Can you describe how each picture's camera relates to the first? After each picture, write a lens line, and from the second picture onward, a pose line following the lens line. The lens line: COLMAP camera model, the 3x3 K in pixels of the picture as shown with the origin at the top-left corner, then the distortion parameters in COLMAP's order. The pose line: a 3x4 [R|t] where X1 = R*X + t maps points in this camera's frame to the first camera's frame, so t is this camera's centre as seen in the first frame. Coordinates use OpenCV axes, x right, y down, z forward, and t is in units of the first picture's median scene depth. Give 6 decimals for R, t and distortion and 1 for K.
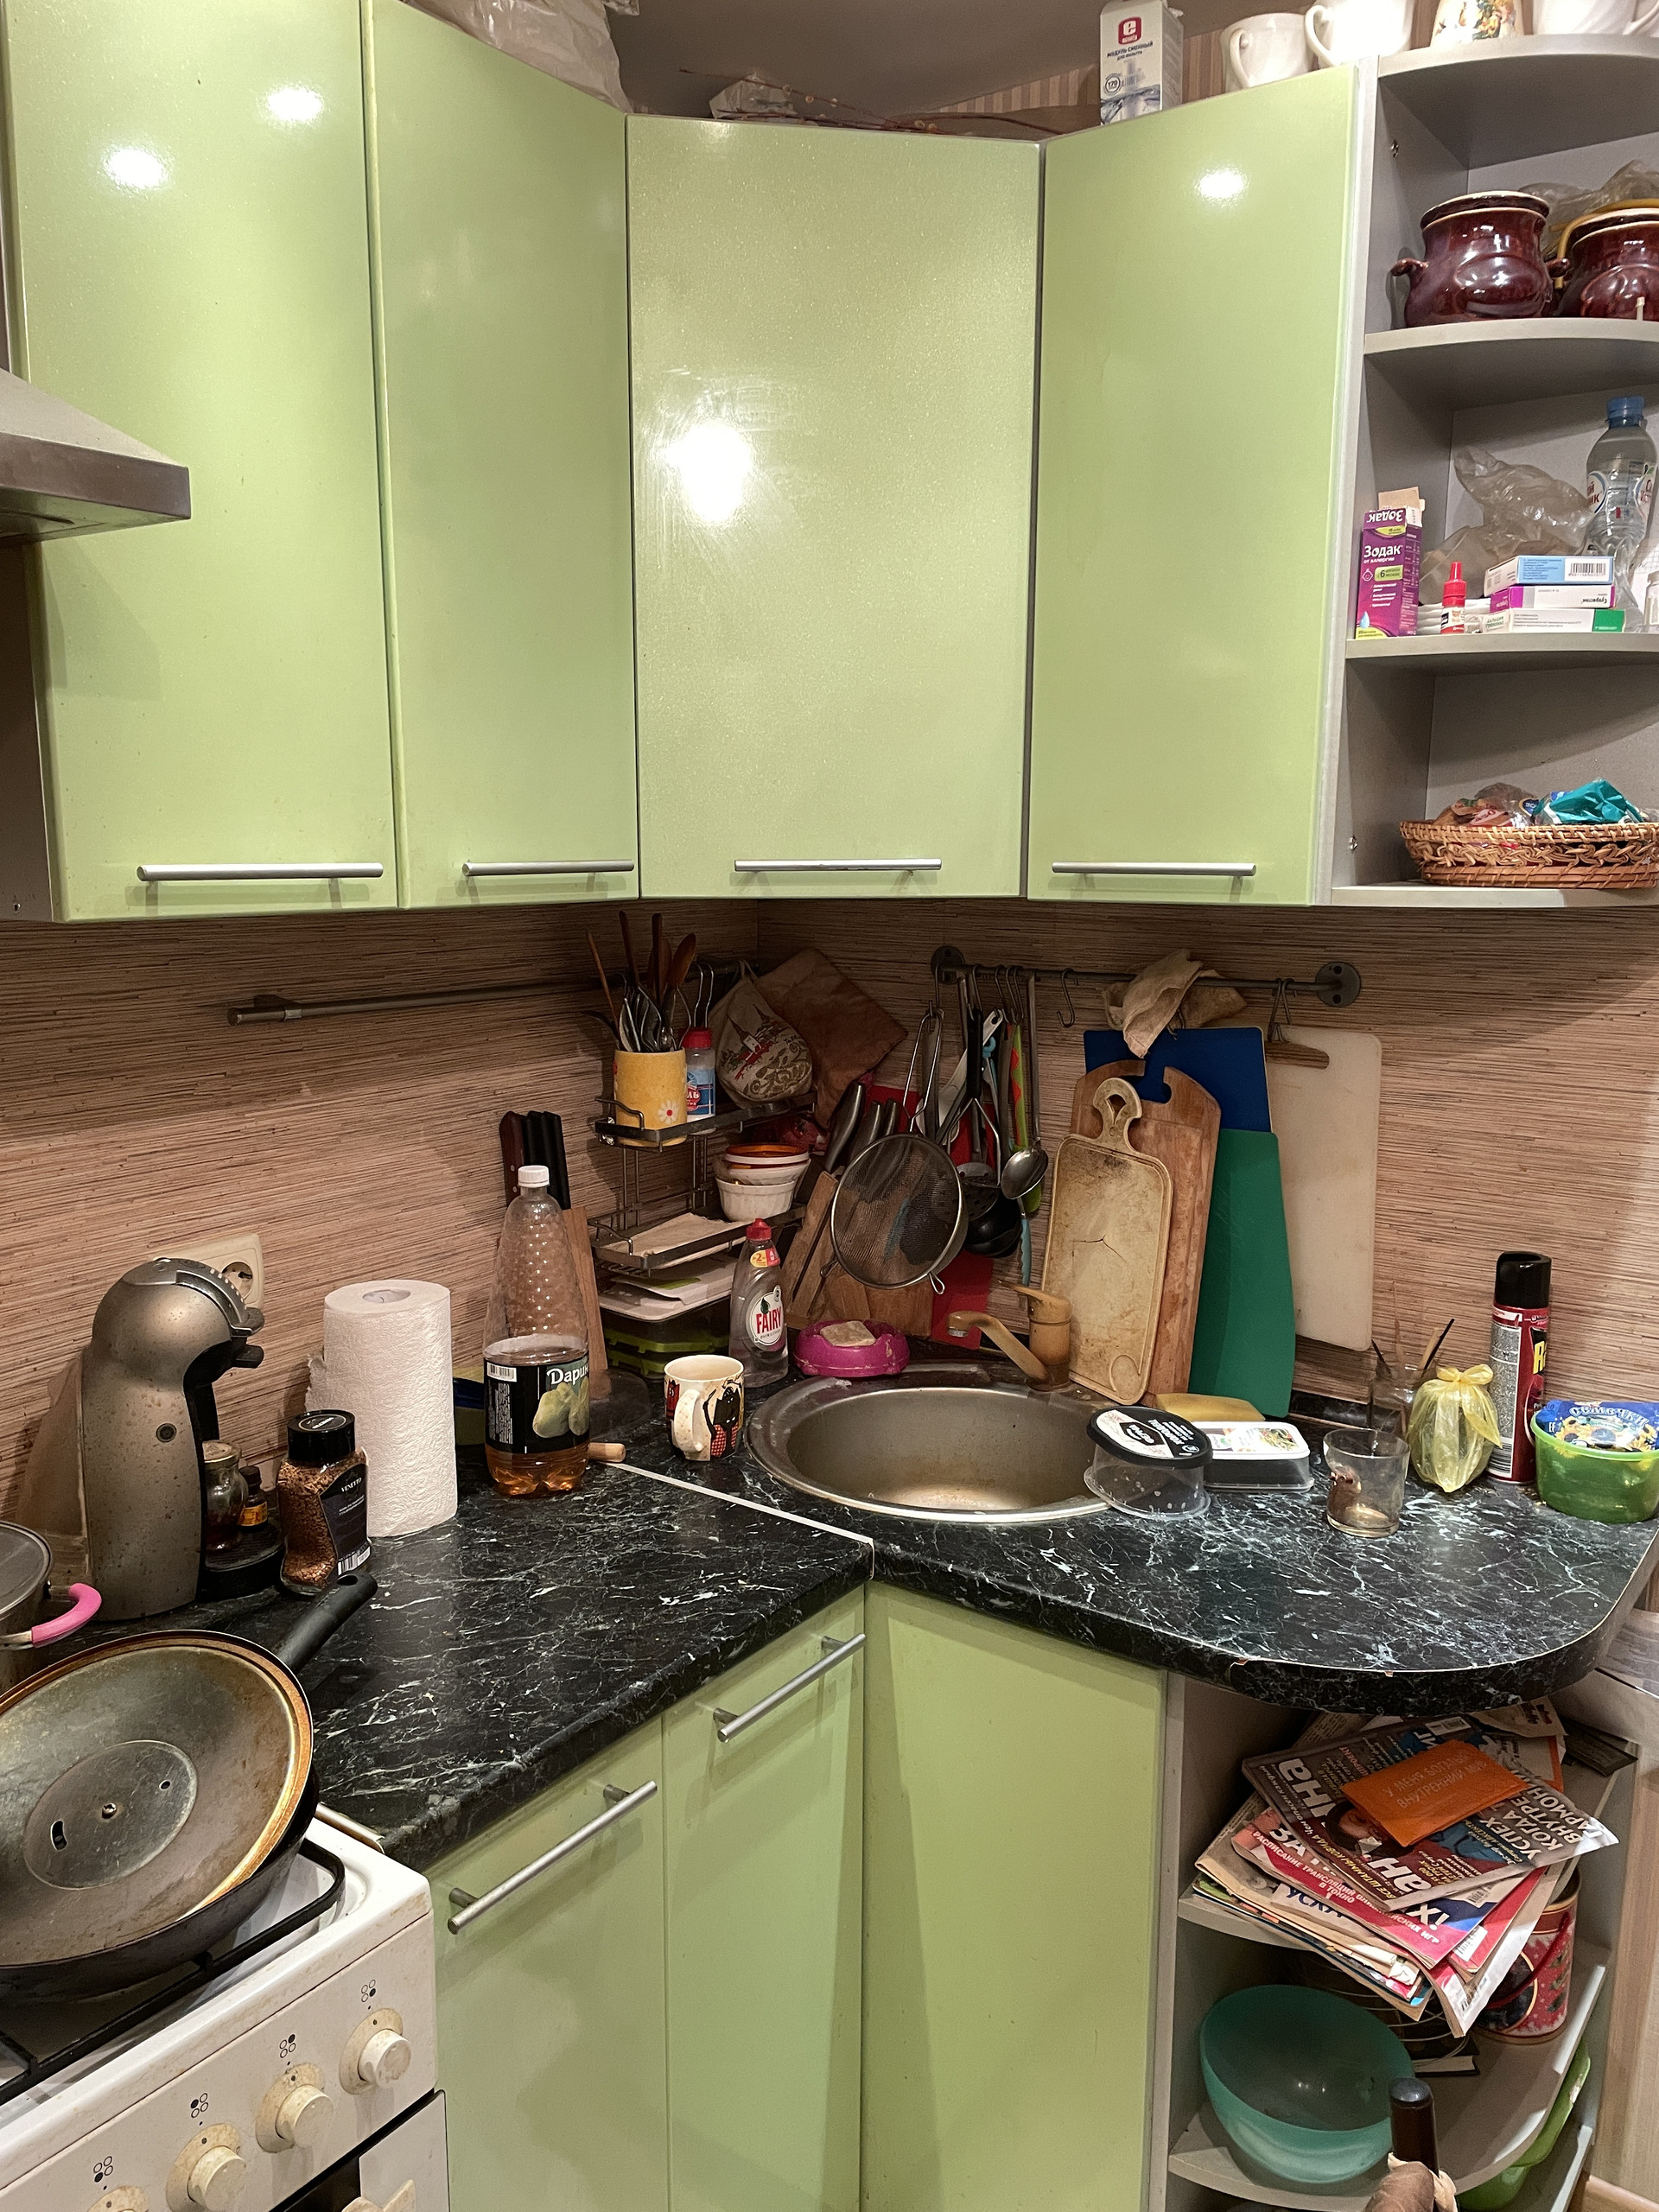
lens RADIAL K [[1670.4, 0, 823.3], [0, 1670.4, 1102.0], [0, 0, 1]] dist [0.089268, -0.117223]
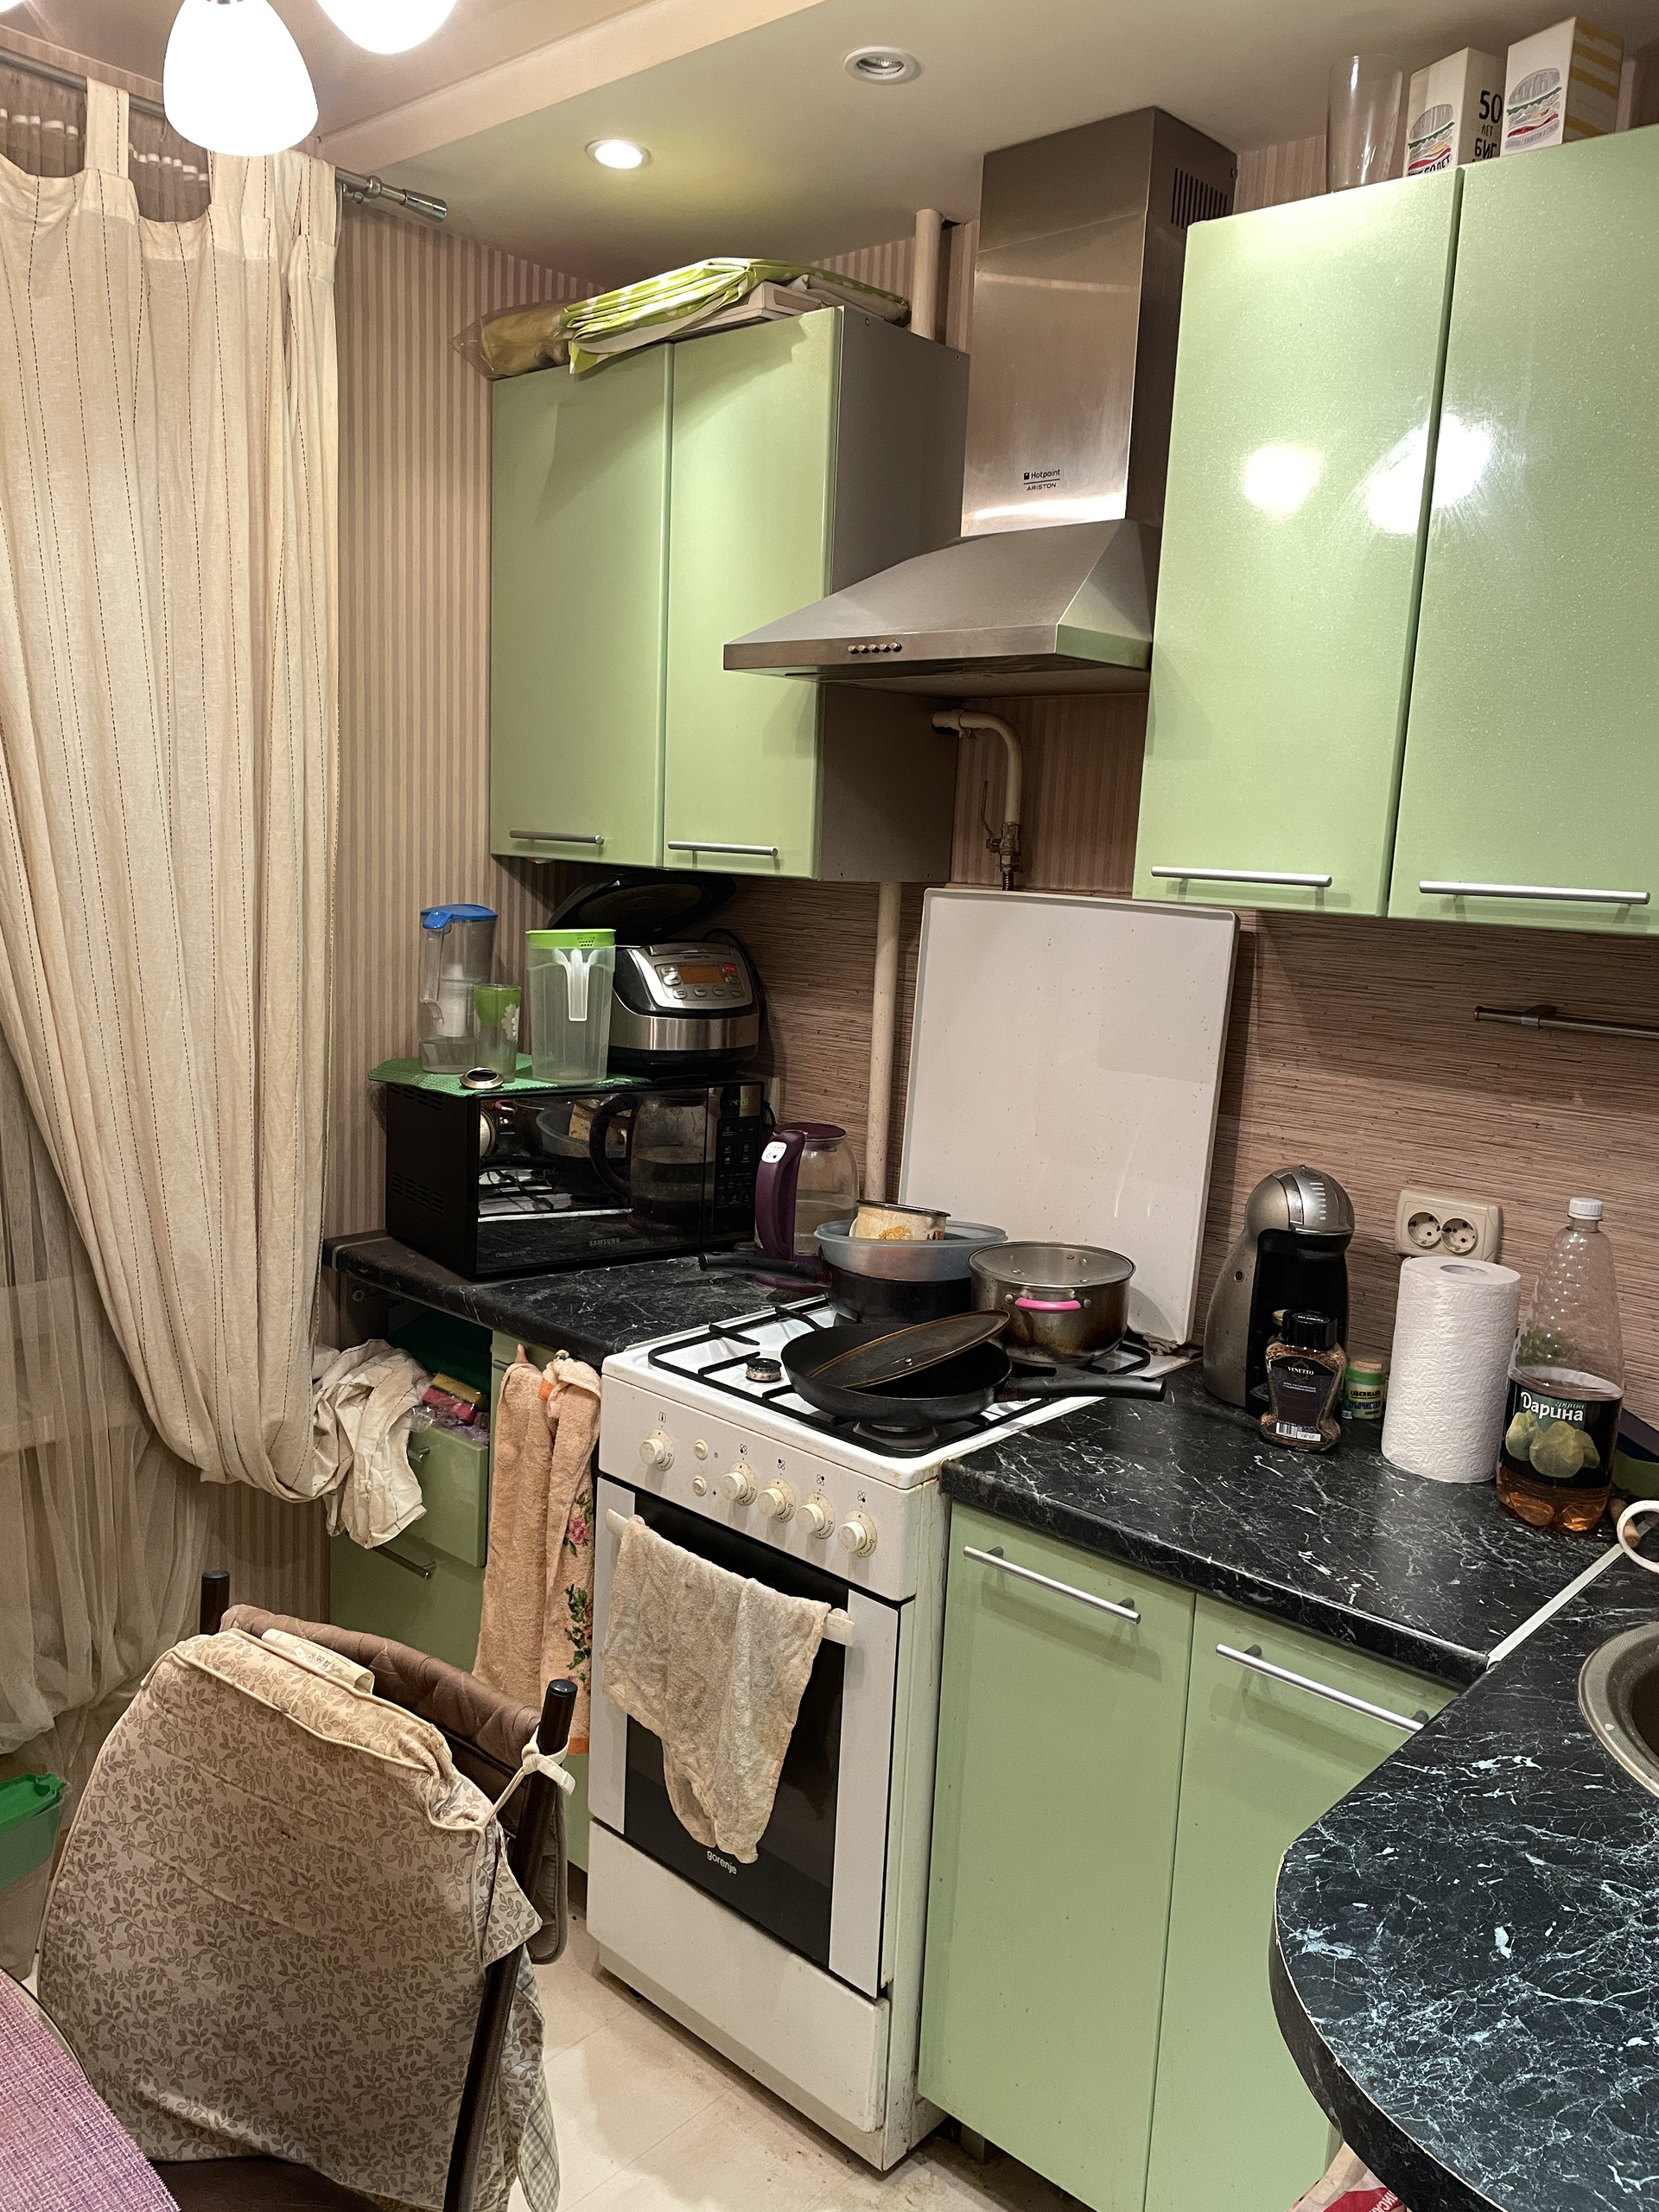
lens RADIAL K [[1670.4, 0, 831.9], [0, 1670.4, 1104.4], [0, 0, 1]] dist [0.089268, -0.117223]
pose [[-0.110115, 0.149562, -0.982602, 0.885555], [-0.204554, 0.964040, 0.169660, -0.097334], [0.972642, 0.219677, -0.075562, 0.654510]]
